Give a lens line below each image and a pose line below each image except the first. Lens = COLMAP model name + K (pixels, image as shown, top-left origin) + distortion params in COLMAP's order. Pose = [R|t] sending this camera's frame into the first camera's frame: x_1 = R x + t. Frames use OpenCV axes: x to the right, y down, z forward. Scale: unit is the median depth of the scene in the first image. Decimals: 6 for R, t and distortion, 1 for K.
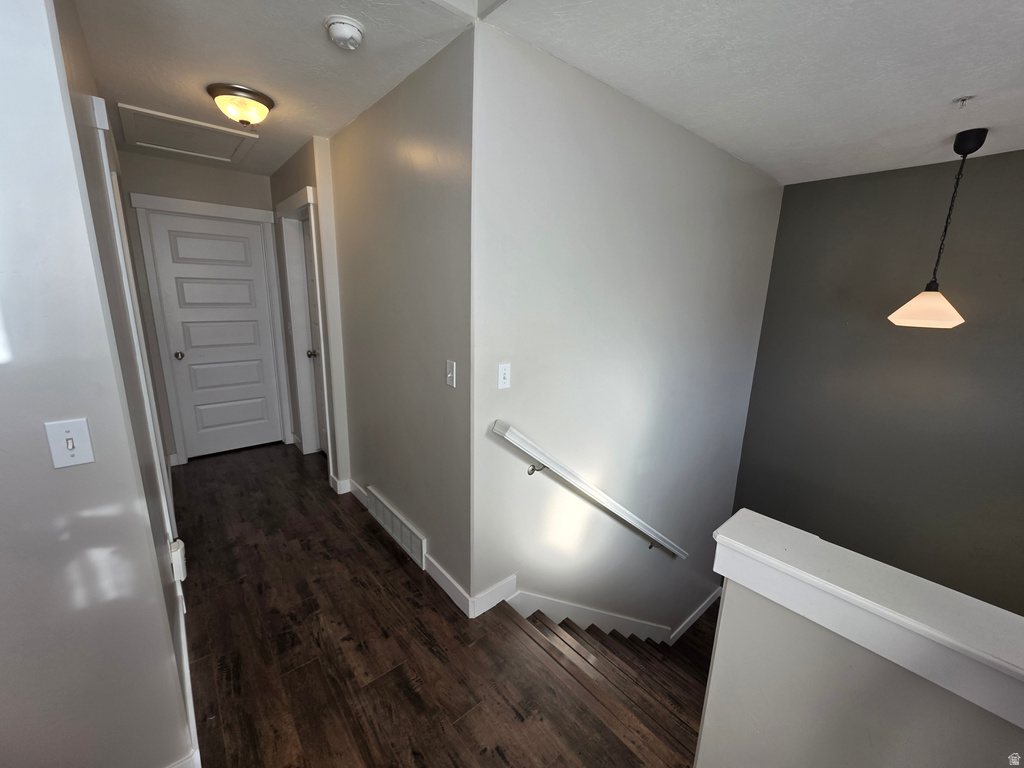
lens RADIAL K [[410.9, 0, 514.6], [0, 410.9, 382.7], [0, 0, 1]] dist [0.000222, 0.003547]
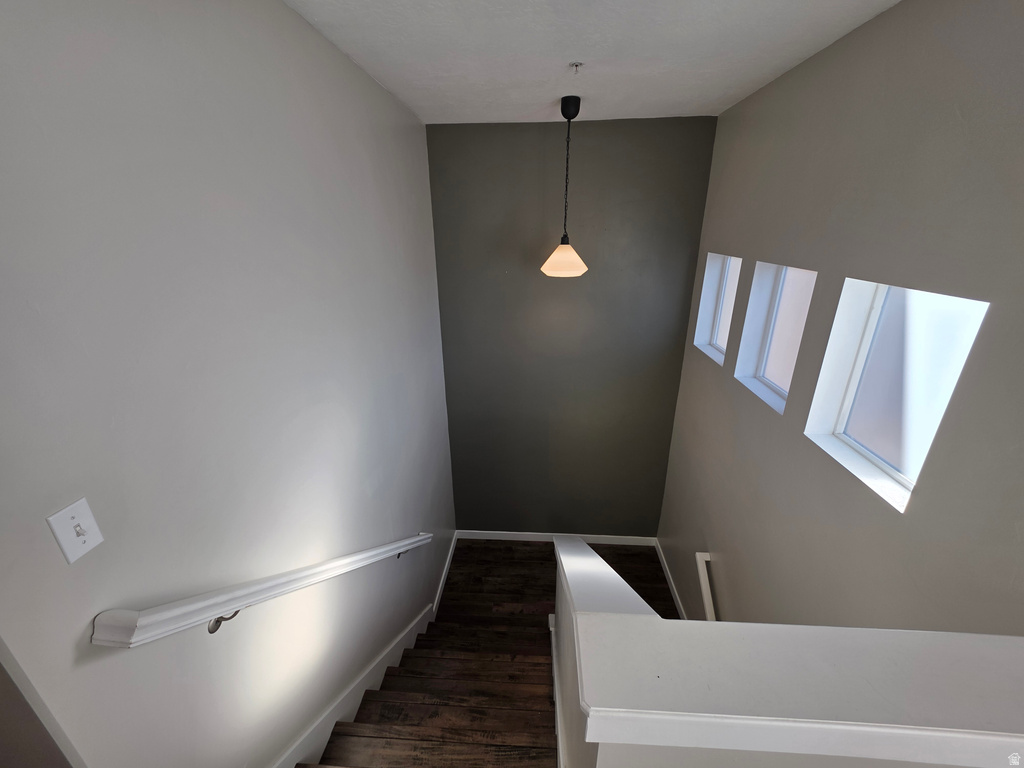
lens RADIAL K [[410.9, 0, 514.6], [0, 410.9, 382.7], [0, 0, 1]] dist [0.000222, 0.003547]
pose [[0.696537, -0.296381, 0.653448, 0.051608], [0.188591, 0.954304, 0.231813, -0.156189], [-0.692293, -0.038232, 0.720603, 0.273531]]
